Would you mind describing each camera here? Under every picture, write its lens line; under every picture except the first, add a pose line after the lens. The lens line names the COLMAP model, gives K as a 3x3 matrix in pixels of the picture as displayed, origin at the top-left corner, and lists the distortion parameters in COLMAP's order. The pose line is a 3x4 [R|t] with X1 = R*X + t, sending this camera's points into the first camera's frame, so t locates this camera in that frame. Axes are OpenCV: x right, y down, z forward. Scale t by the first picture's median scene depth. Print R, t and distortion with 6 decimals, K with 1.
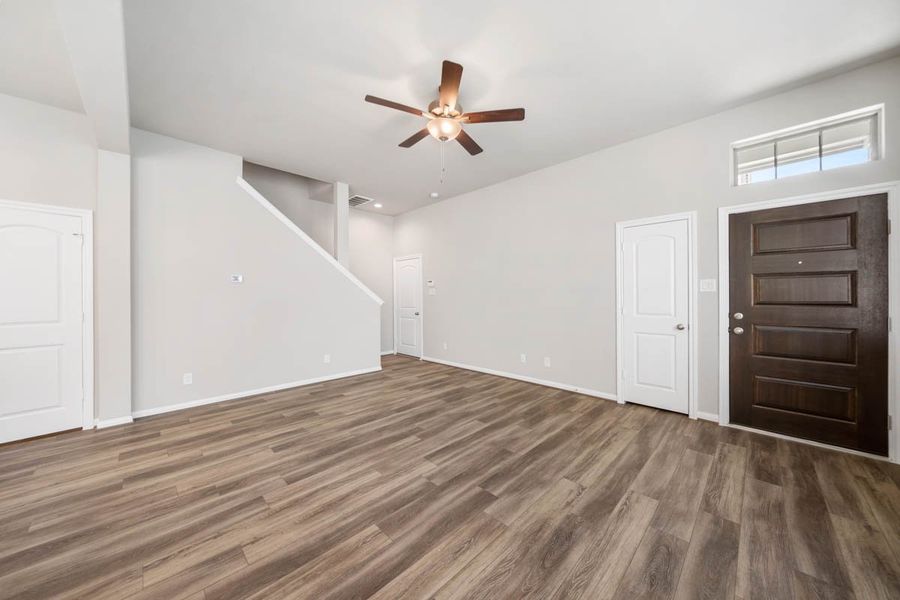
lens RADIAL K [[312.7, 0, 445.4], [0, 312.7, 295.3], [0, 0, 1]] dist [-0.006666, 0.000322]
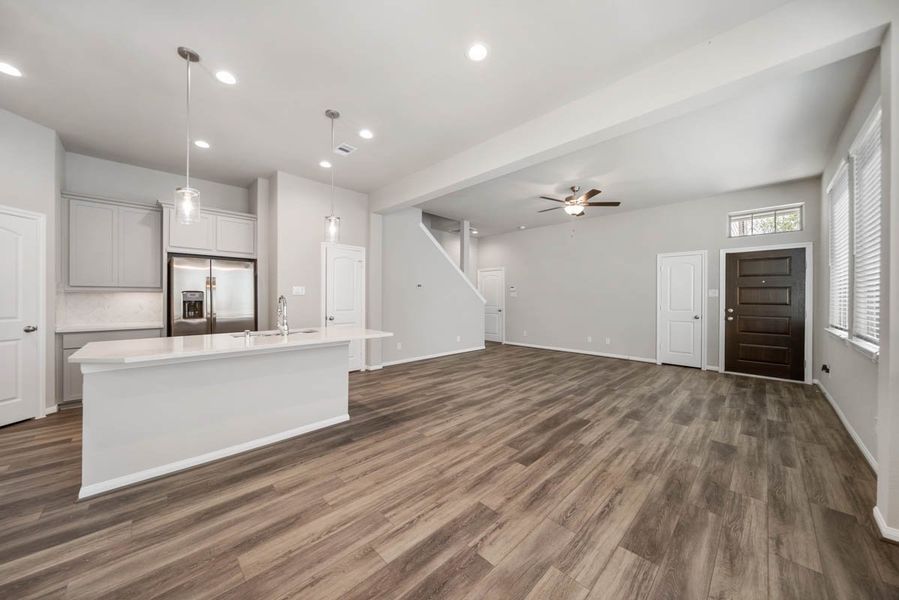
lens RADIAL K [[312.4, 0, 446.7], [0, 312.4, 297.8], [0, 0, 1]] dist [-0.006666, 0.000322]
pose [[0.999946, 0.009631, -0.003925, -0.699124], [-0.009626, 0.999953, 0.001307, 0.007410], [0.003937, -0.001269, 0.999991, -0.812420]]
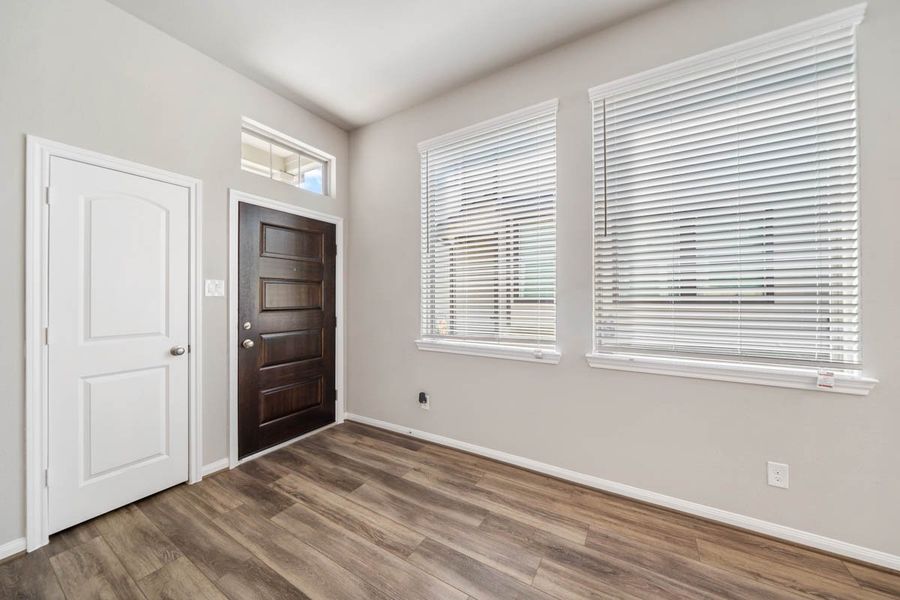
lens RADIAL K [[312.7, 0, 455.6], [0, 312.7, 296.5], [0, 0, 1]] dist [-0.006666, 0.000322]
pose [[-0.251850, 0.011681, 0.967696, -0.014442], [0.004913, 0.999930, -0.010792, -0.000969], [-0.967754, 0.002036, -0.251889, 0.687518]]
